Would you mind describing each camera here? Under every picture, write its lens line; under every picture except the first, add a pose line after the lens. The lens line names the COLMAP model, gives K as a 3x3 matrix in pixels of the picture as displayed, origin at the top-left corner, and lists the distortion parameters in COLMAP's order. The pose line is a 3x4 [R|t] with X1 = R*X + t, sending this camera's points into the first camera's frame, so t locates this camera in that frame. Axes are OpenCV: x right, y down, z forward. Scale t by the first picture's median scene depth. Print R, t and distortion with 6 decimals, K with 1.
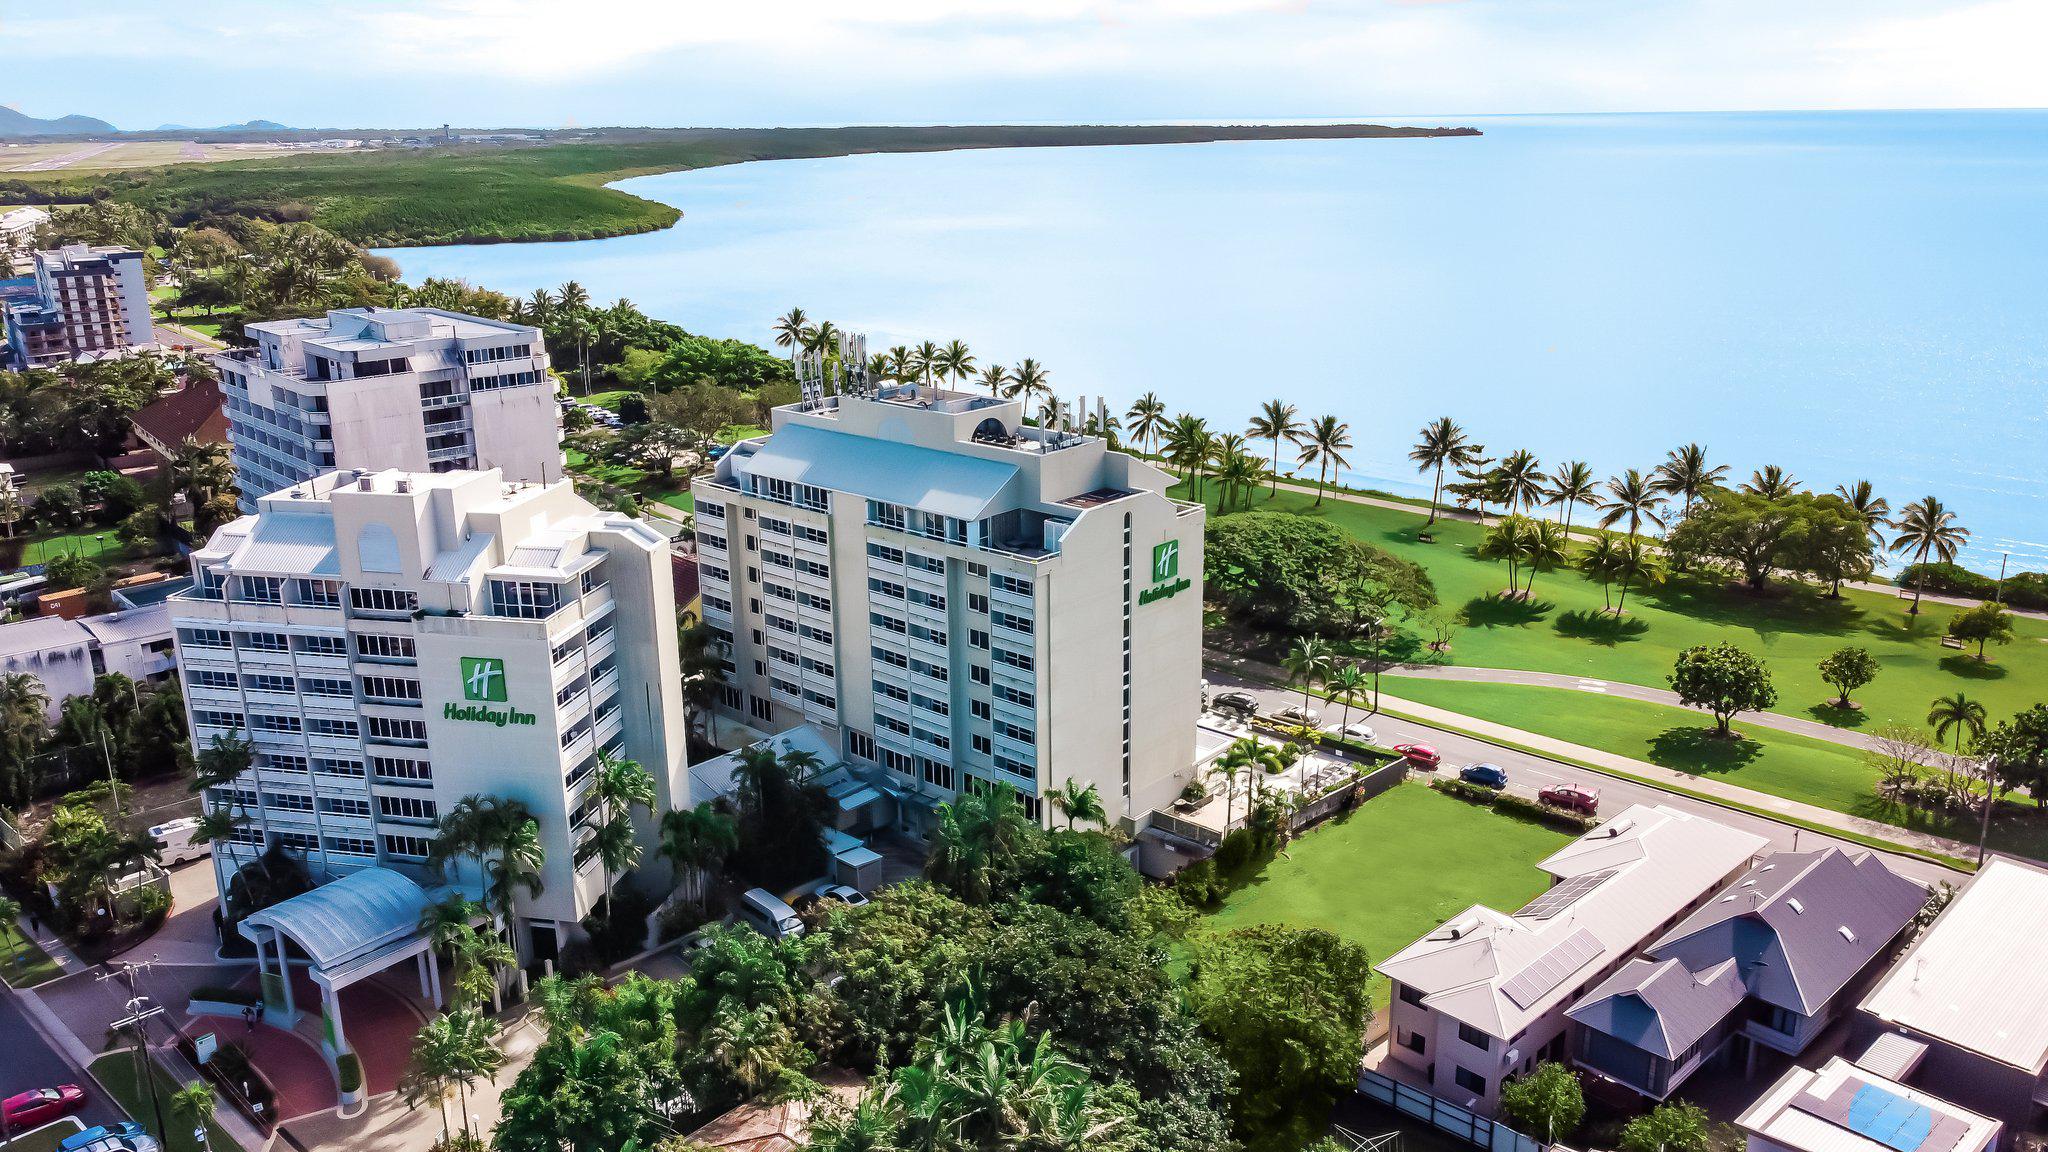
lens RADIAL K [[1543.9, 0, 1024.0], [0, 1543.9, 576.0], [0, 0, 1]] dist [-0.007374, -0.009758]
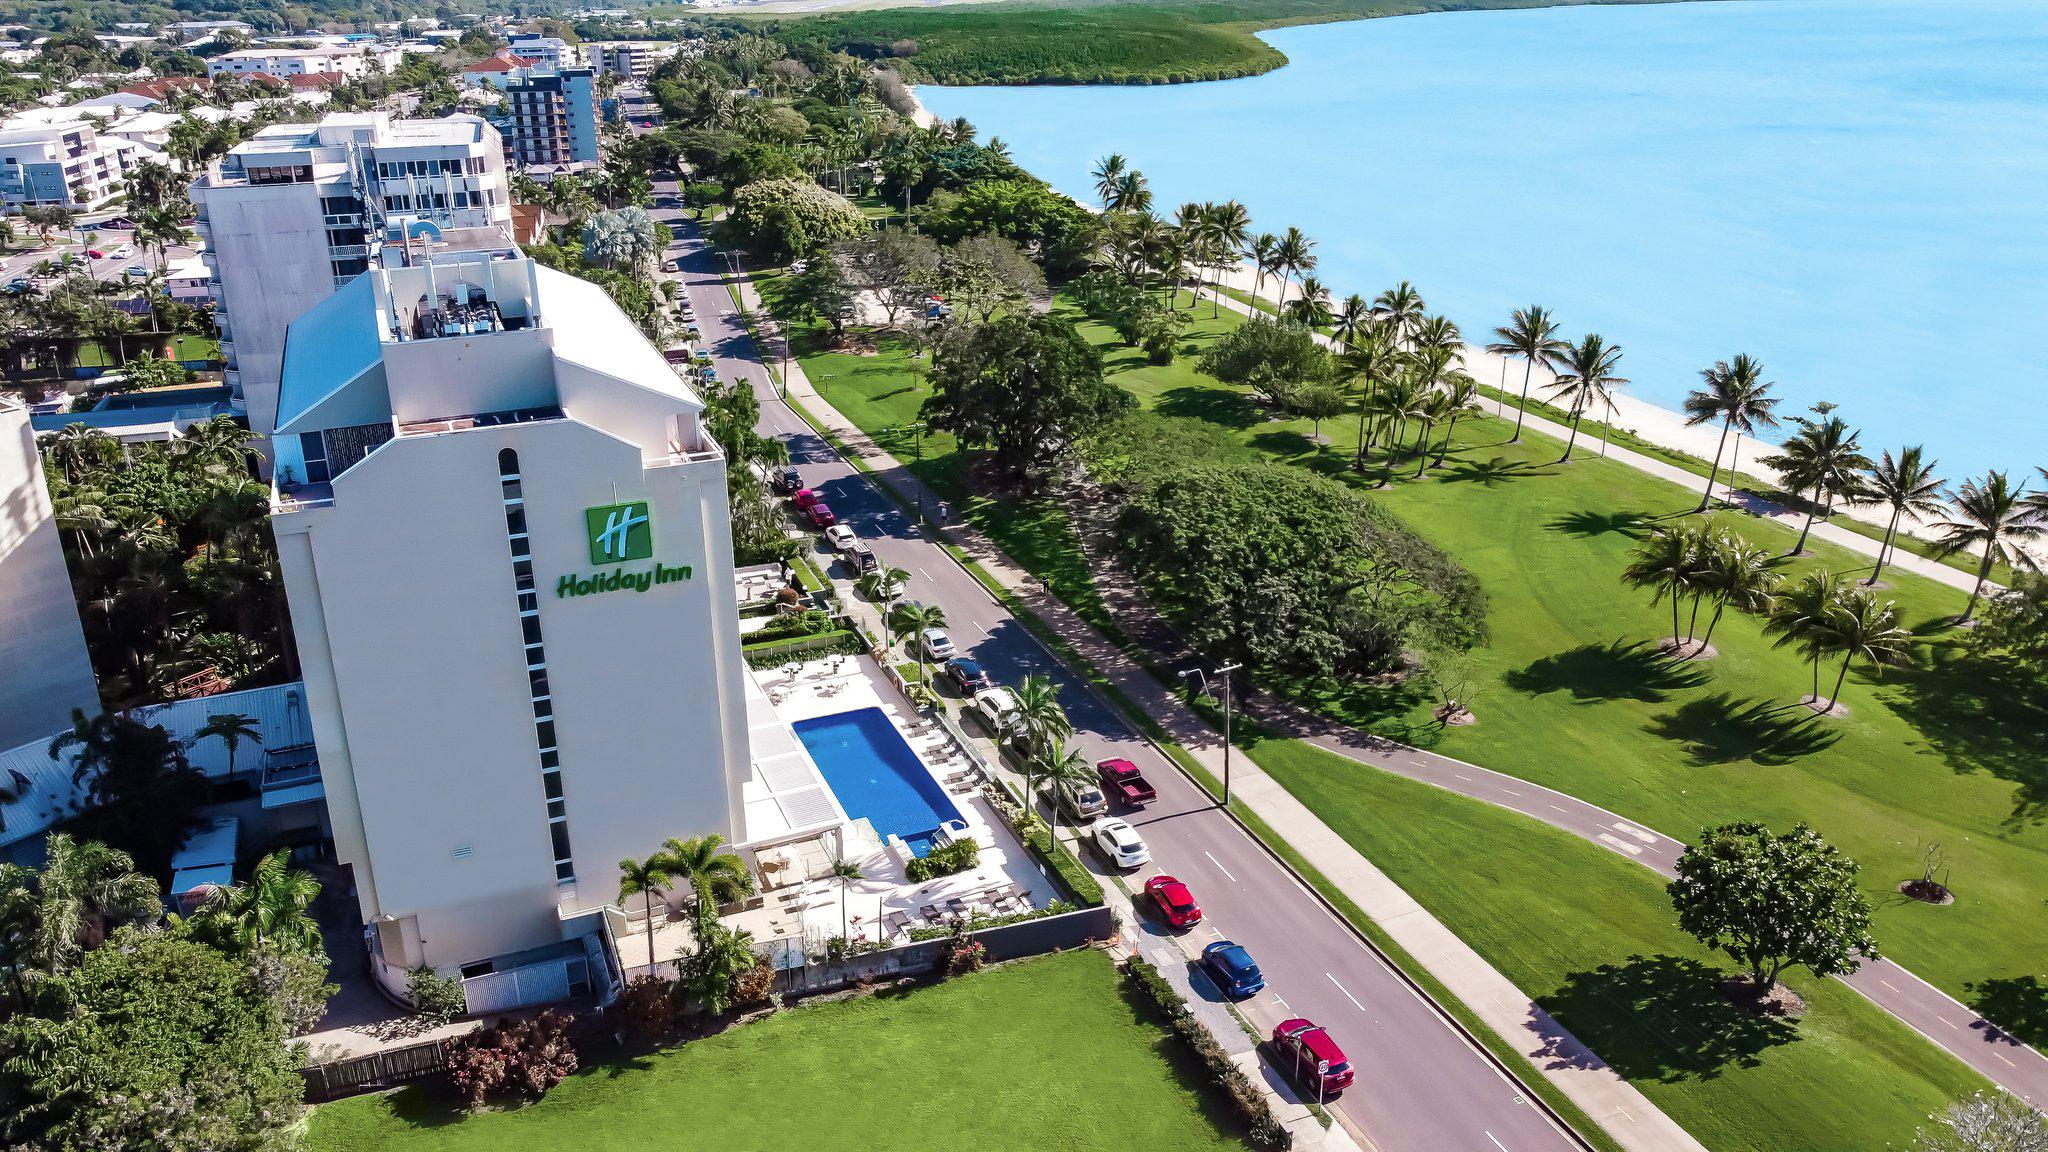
lens RADIAL K [[1543.9, 0, 1024.0], [0, 1543.9, 576.0], [0, 0, 1]] dist [-0.007374, -0.009758]
pose [[0.907329, 0.154697, -0.390926, 0.249570], [-0.120580, 0.986531, 0.110528, -0.041718], [0.402759, -0.053147, 0.913762, 0.254512]]
